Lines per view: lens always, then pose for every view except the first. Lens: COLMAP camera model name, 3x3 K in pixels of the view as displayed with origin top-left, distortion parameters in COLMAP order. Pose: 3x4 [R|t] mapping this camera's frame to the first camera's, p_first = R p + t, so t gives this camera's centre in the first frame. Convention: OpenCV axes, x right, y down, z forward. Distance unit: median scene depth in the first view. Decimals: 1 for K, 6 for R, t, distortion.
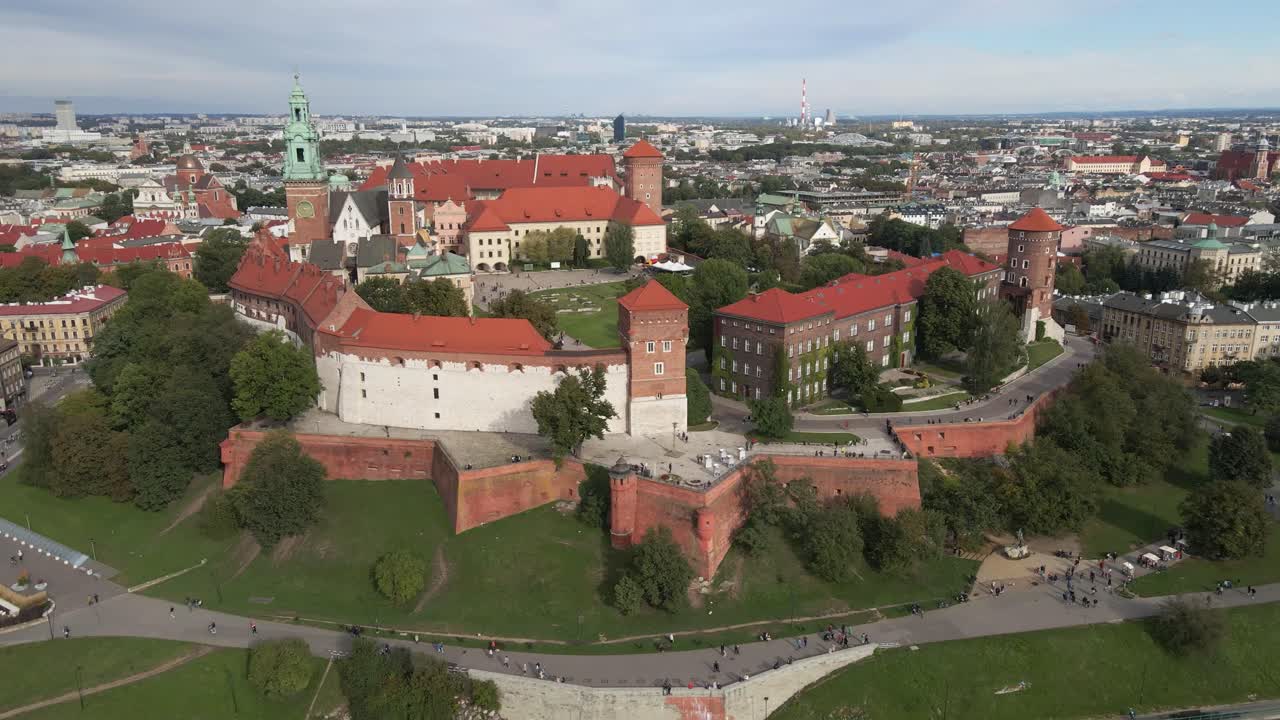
lens RADIAL K [[939.6, 0, 637.5], [0, 939.6, 353.1], [0, 0, 1]] dist [-0.009065, 0.048832]
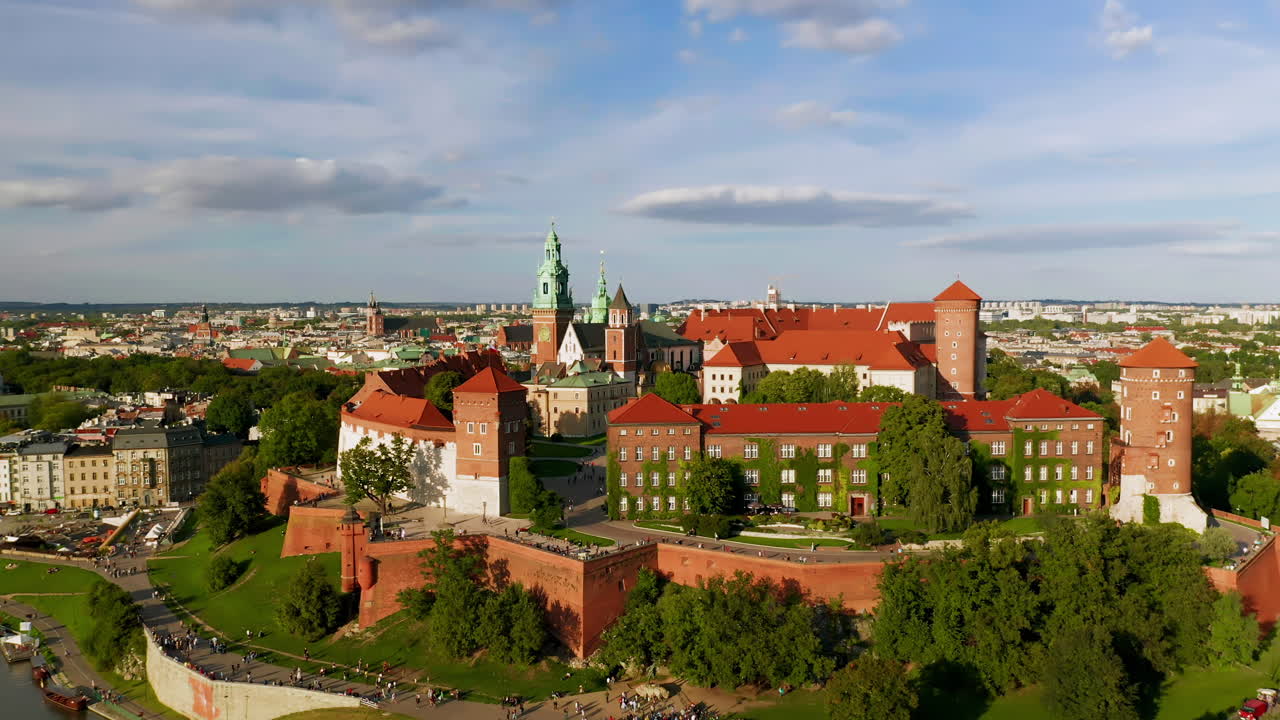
lens RADIAL K [[1039.1, 0, 640.0], [0, 1039.1, 360.0], [0, 0, 1]] dist [0.131767, -0.426562]
pose [[0.752920, 0.034547, -0.657205, 0.572187], [-0.160545, 0.978093, -0.132511, 0.027522], [0.638230, 0.205281, 0.741972, 0.137193]]
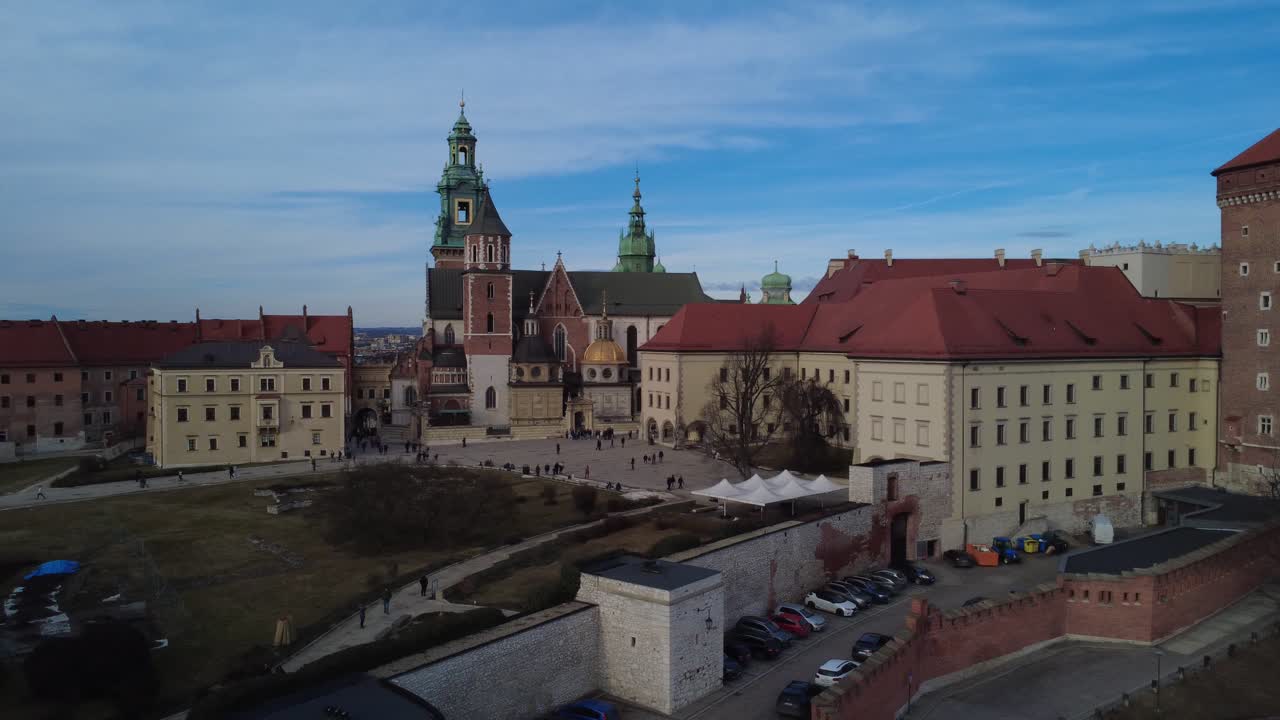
lens RADIAL K [[929.7, 0, 649.3], [0, 929.7, 359.9], [0, 0, 1]] dist [-0.072287, 0.098562]
pose [[0.185346, 0.029307, -0.982236, 0.335101], [-0.248485, 0.968469, -0.017993, -0.131776], [0.950738, 0.247406, 0.186784, 1.033519]]
